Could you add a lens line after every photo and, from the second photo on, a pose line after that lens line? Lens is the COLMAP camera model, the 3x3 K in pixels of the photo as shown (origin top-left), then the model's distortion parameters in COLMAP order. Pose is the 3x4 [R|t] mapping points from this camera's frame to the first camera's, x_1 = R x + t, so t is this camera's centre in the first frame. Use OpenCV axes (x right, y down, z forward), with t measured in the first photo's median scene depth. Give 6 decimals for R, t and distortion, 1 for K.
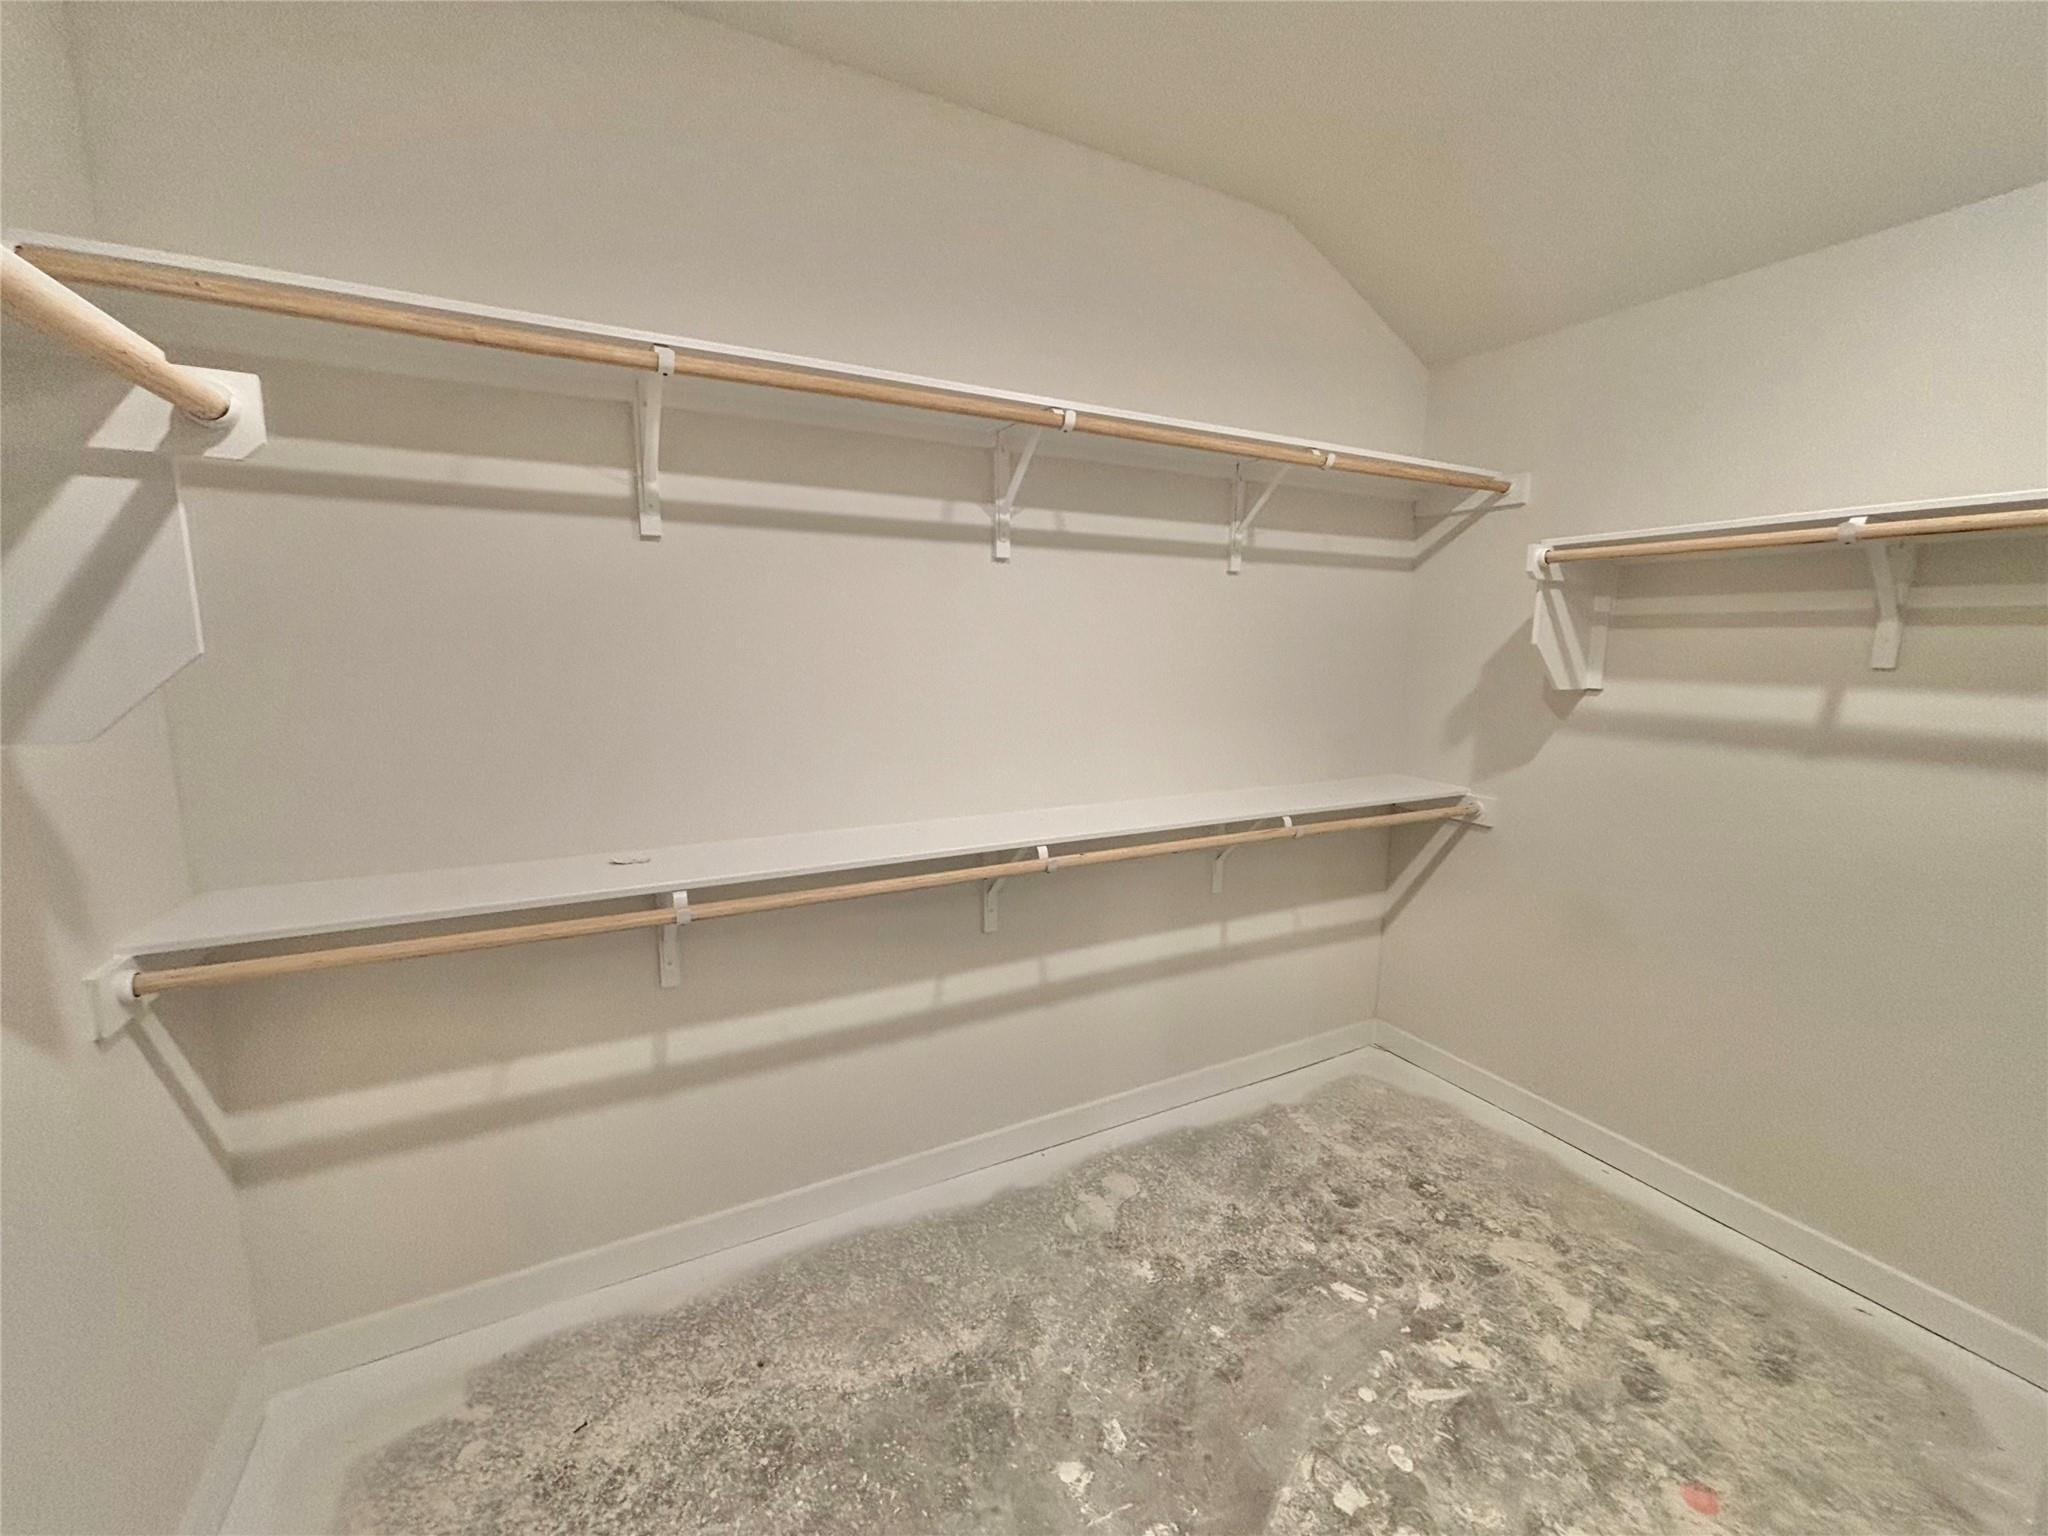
lens RADIAL K [[820.1, 0, 1024.0], [0, 820.1, 768.0], [0, 0, 1]] dist [-0.000484, -0.000143]
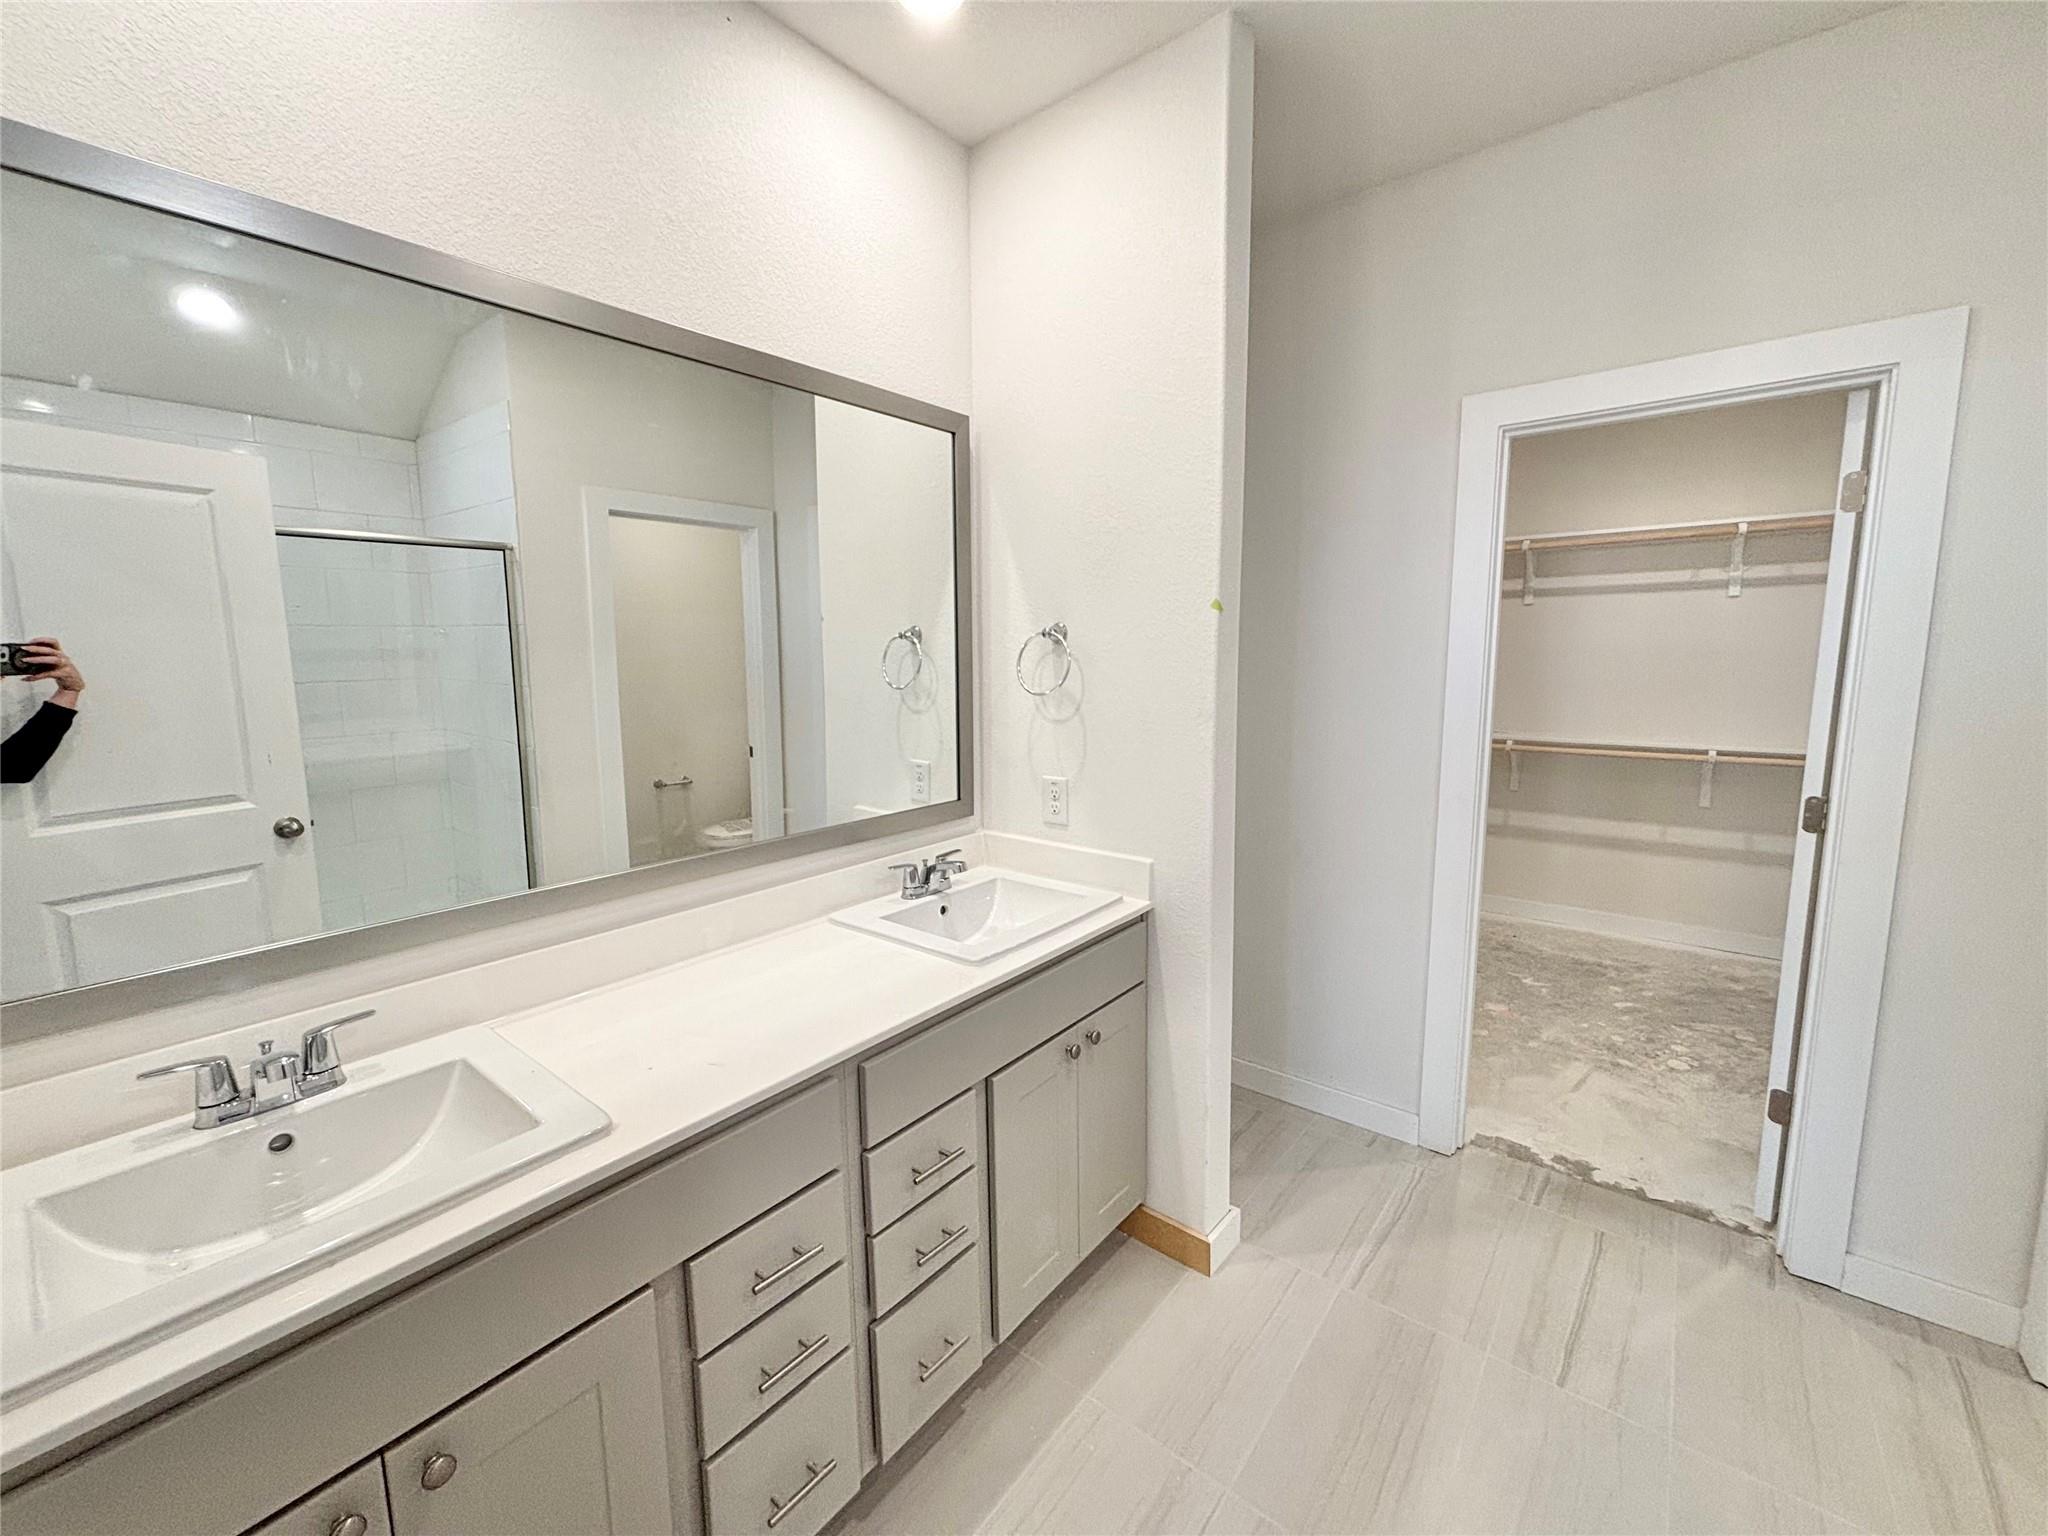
lens RADIAL K [[820.1, 0, 1024.0], [0, 820.1, 768.0], [0, 0, 1]] dist [-0.000484, -0.000143]
pose [[0.399199, 0.117611, -0.909290, 1.193551], [-0.119378, 0.989964, 0.075635, 0.195658], [0.909059, 0.078356, 0.409233, -1.307341]]
